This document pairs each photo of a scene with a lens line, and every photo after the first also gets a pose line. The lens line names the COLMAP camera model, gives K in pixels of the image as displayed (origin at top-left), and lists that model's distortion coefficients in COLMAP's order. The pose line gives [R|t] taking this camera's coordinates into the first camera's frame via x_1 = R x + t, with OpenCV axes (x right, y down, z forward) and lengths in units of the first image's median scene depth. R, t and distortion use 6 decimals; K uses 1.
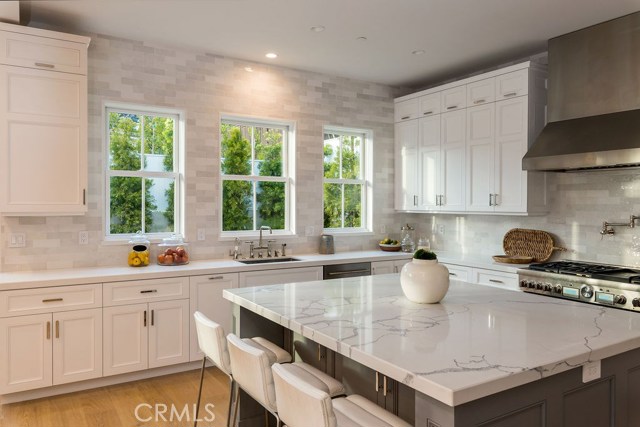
lens RADIAL K [[469.5, 0, 321.1], [0, 469.5, 207.9], [0, 0, 1]] dist [-0.001193, -0.001870]
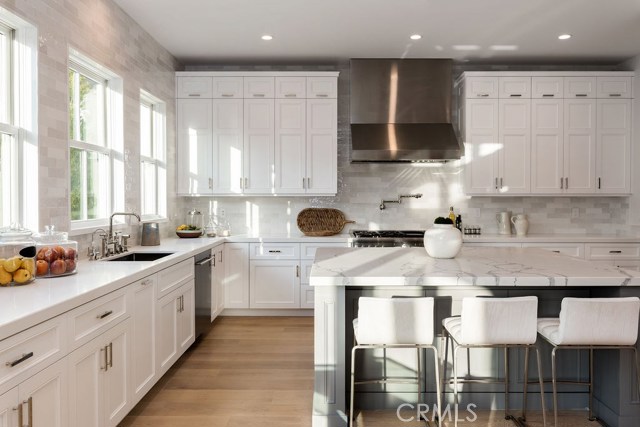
lens RADIAL K [[469.5, 0, 332.7], [0, 469.5, 204.2], [0, 0, 1]] dist [-0.001193, -0.001870]
pose [[0.531437, -0.017311, 0.846921, -0.590934], [0.010093, 0.999850, 0.014103, 0.019485], [-0.847038, 0.001053, 0.531532, 0.335008]]
